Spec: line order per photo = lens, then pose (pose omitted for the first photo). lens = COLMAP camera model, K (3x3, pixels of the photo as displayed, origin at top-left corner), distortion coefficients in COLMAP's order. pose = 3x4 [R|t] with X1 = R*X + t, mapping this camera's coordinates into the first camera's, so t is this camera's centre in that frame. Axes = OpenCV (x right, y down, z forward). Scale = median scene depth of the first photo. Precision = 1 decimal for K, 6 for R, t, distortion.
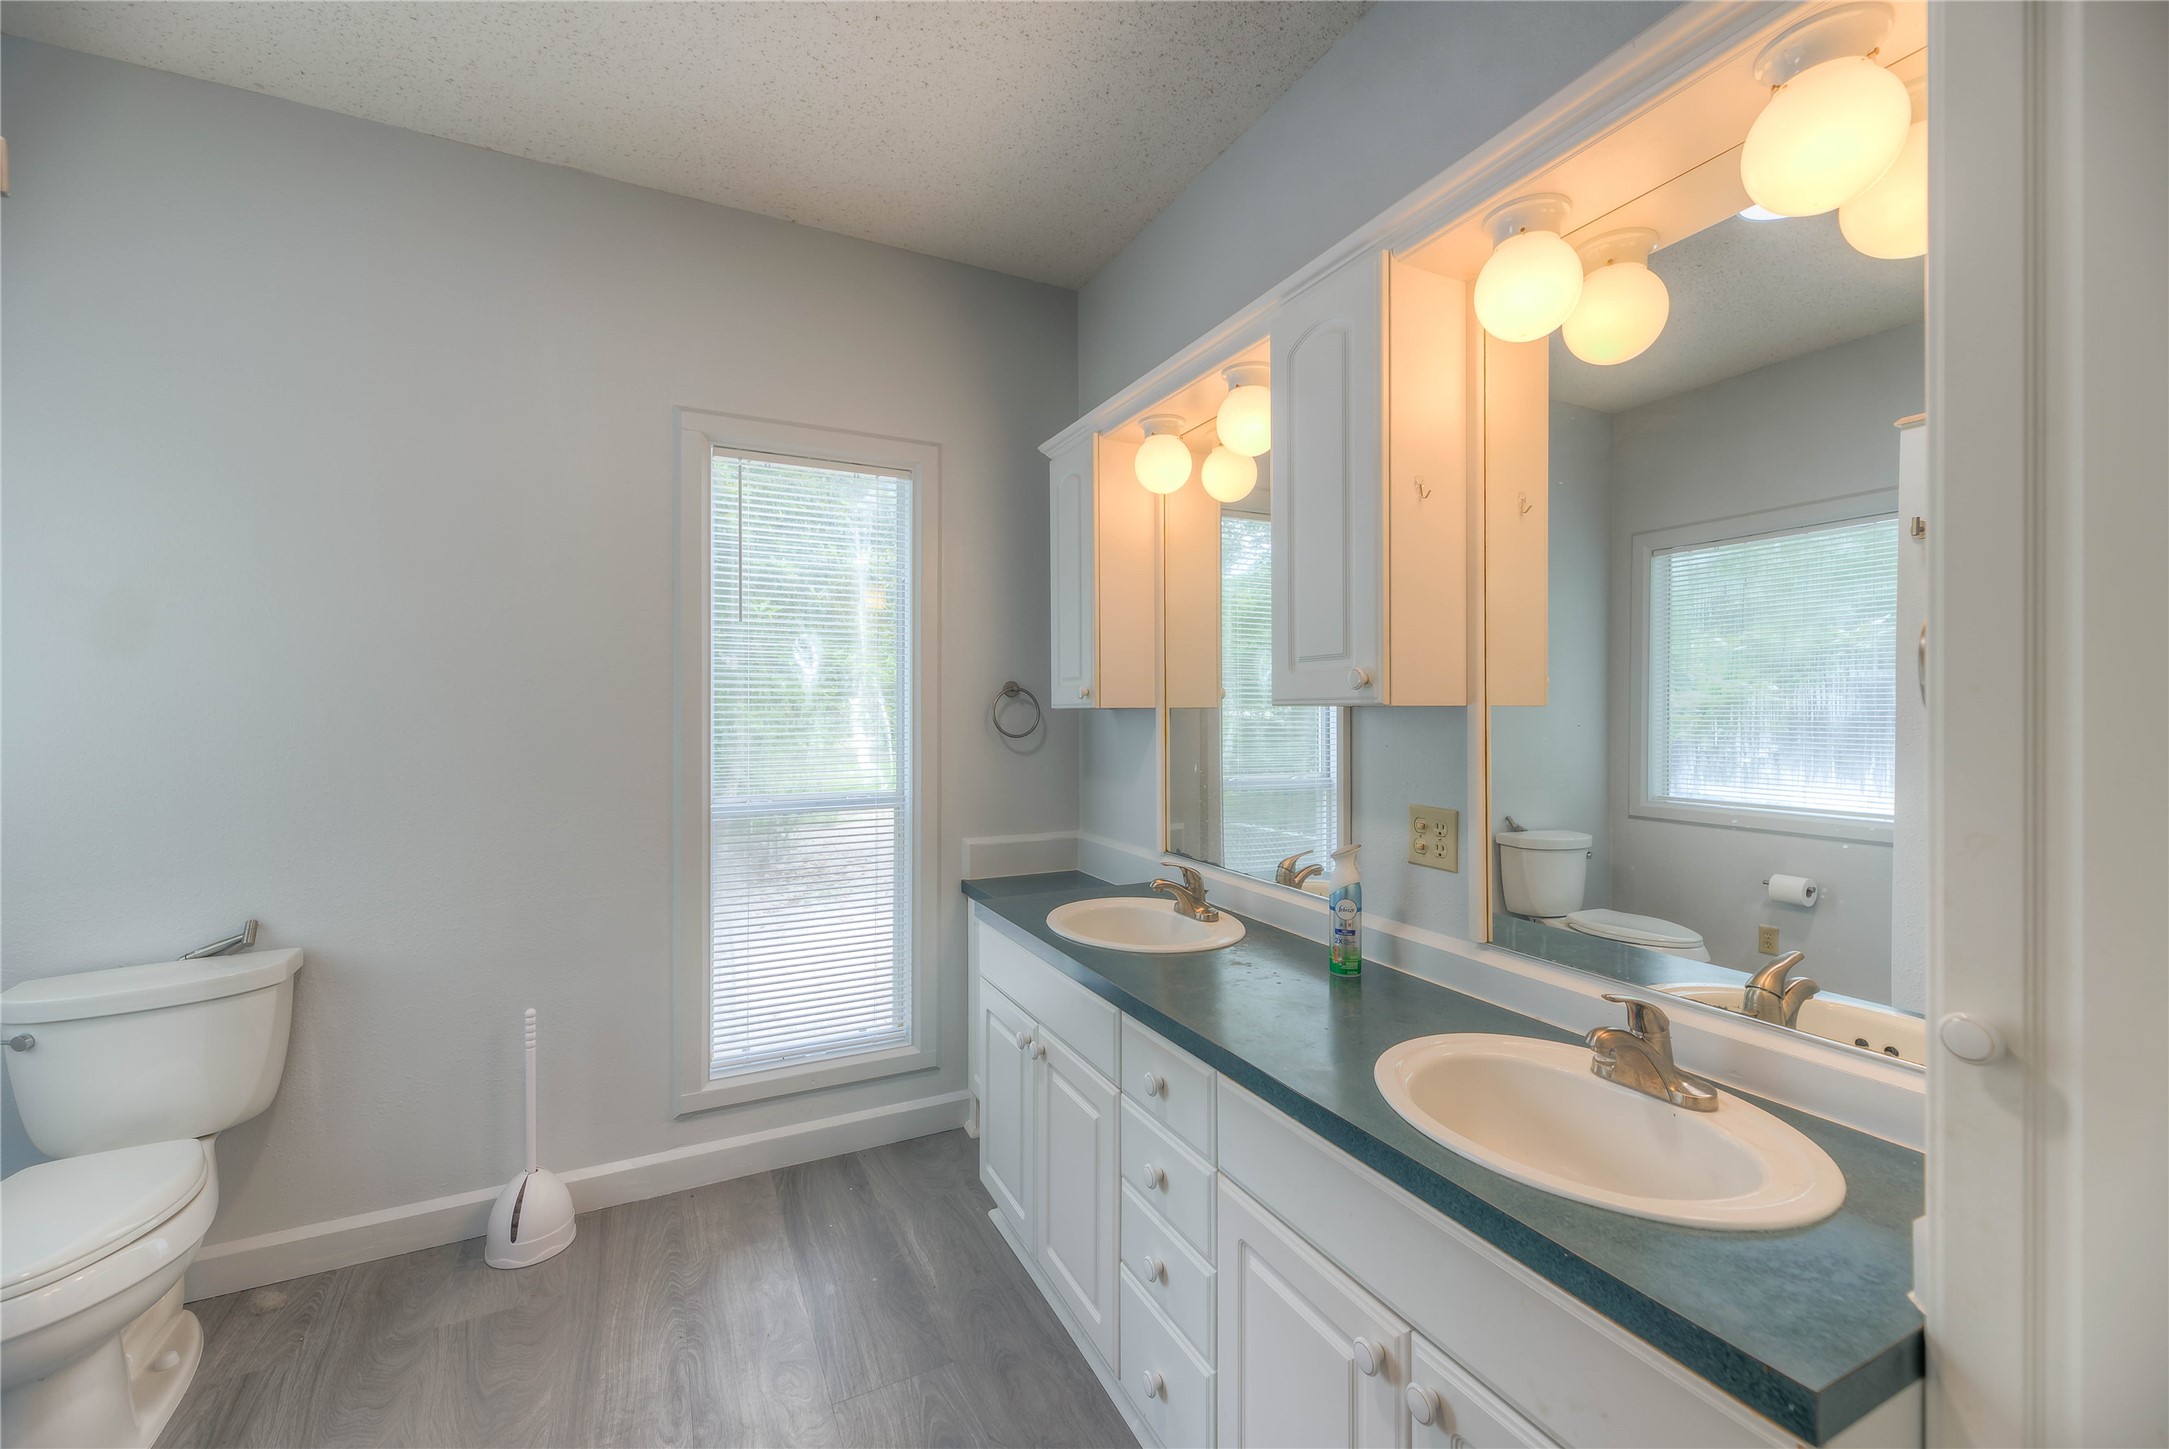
lens RADIAL K [[873.3, 0, 1096.0], [0, 873.3, 715.1], [0, 0, 1]] dist [0.002392, 0.000117]
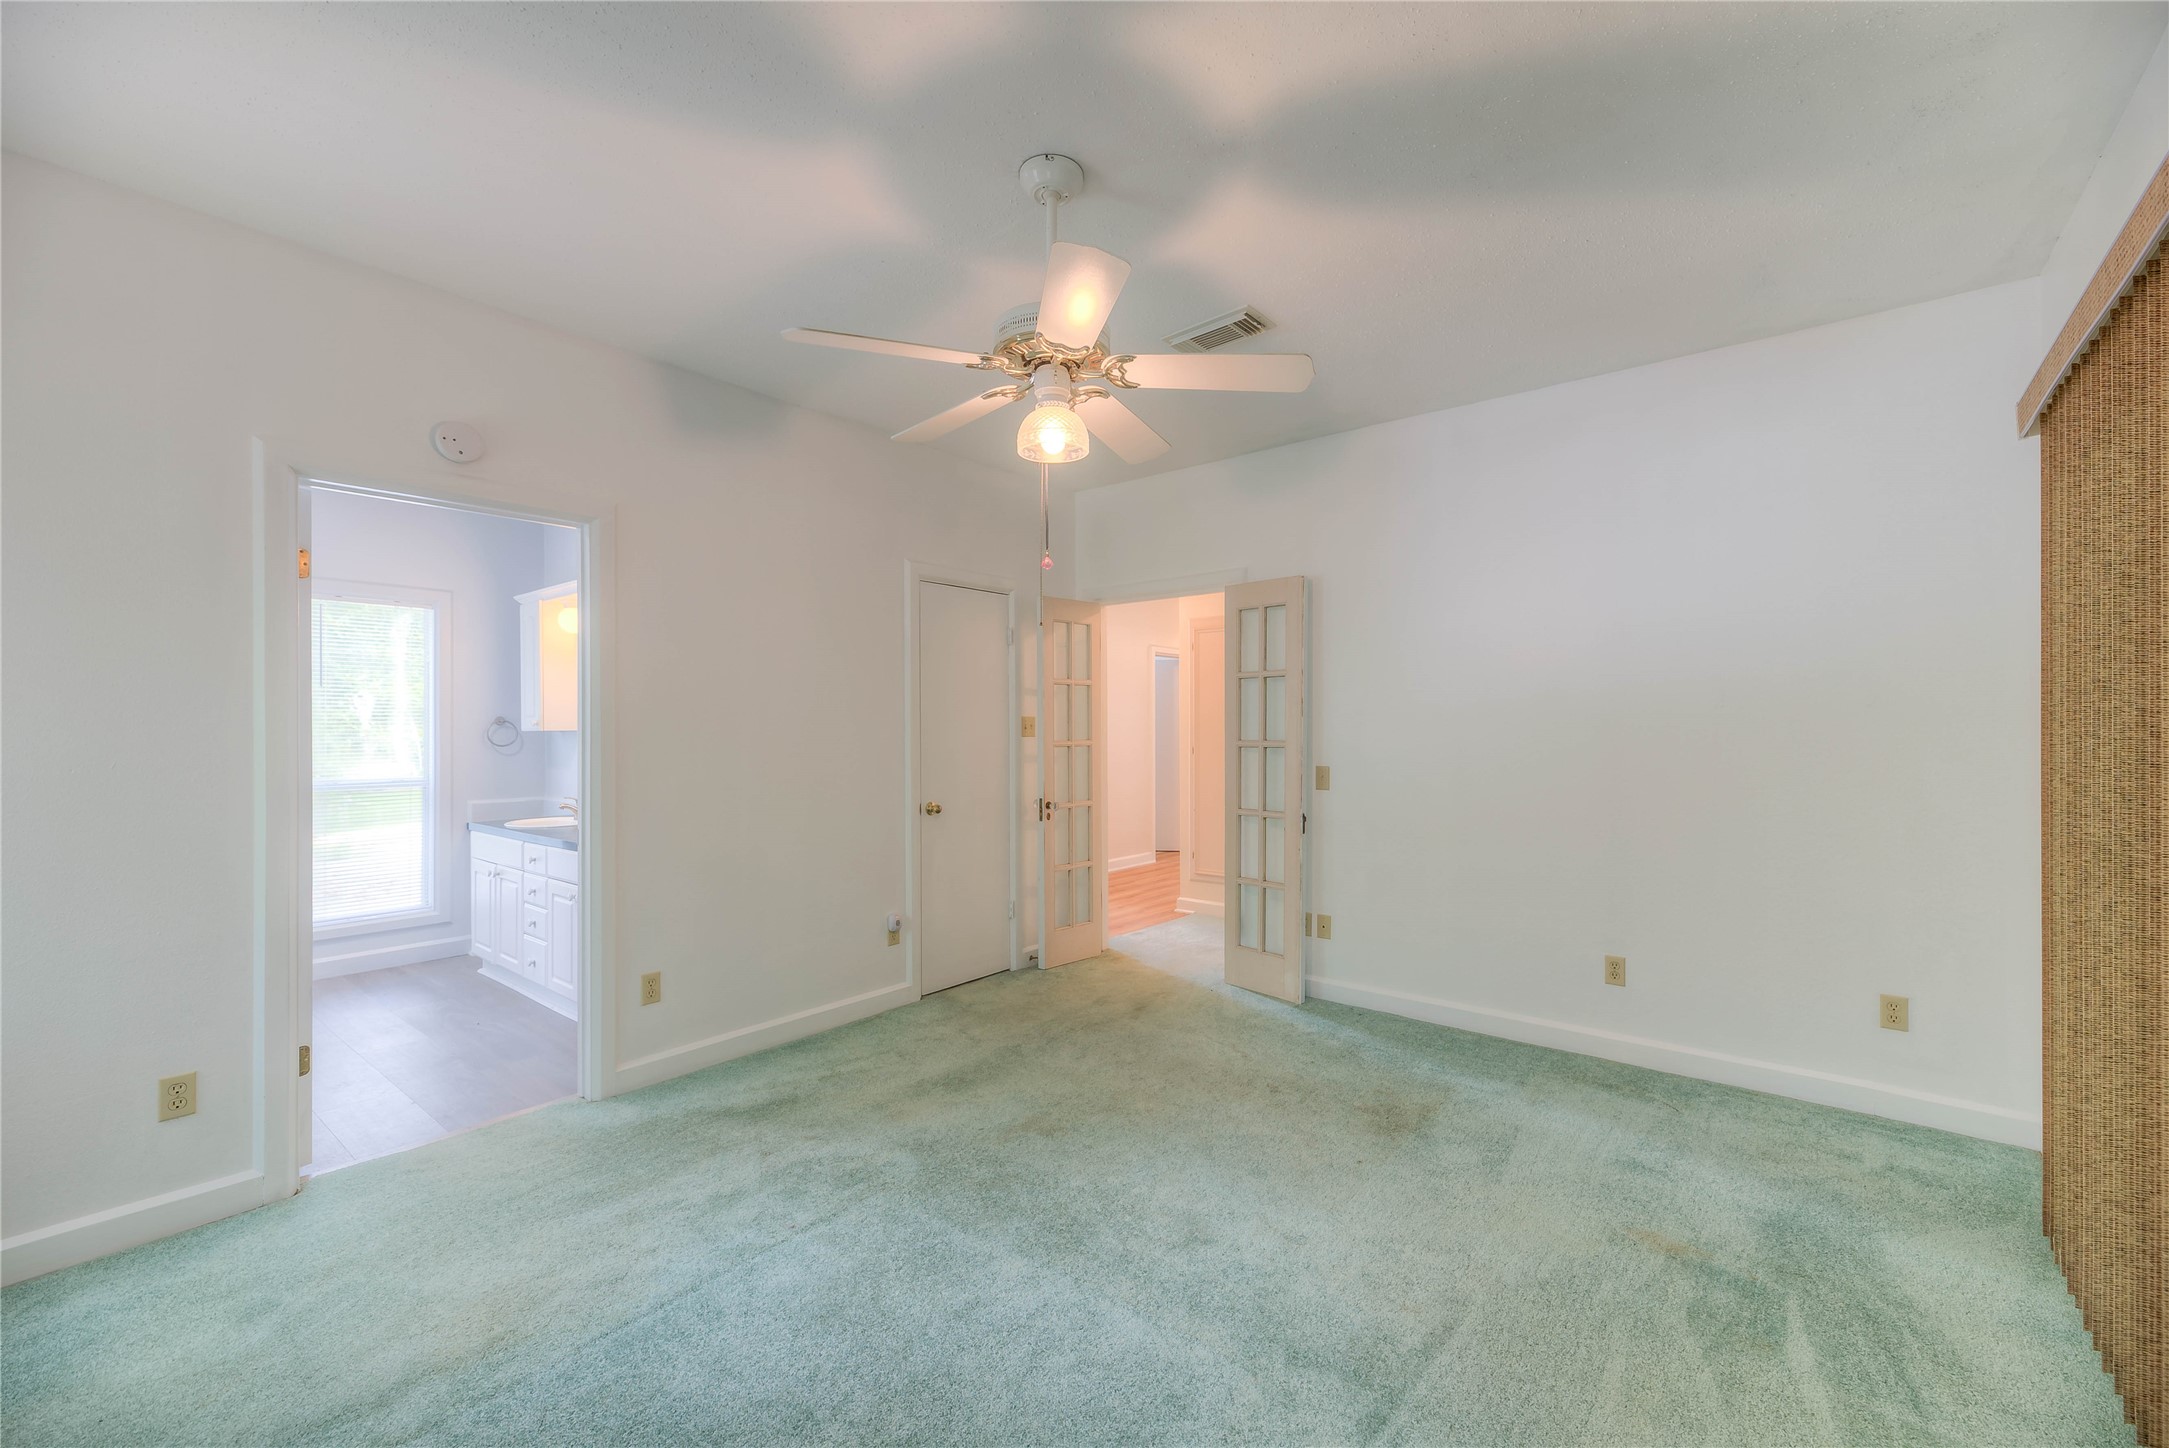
lens RADIAL K [[873.3, 0, 1096.0], [0, 873.3, 714.6], [0, 0, 1]] dist [0.002392, 0.000117]
pose [[0.909615, -0.003661, 0.415437, 0.303322], [0.004384, 0.999990, -0.000785, -0.038131], [-0.415430, 0.002535, 0.909622, -1.302104]]
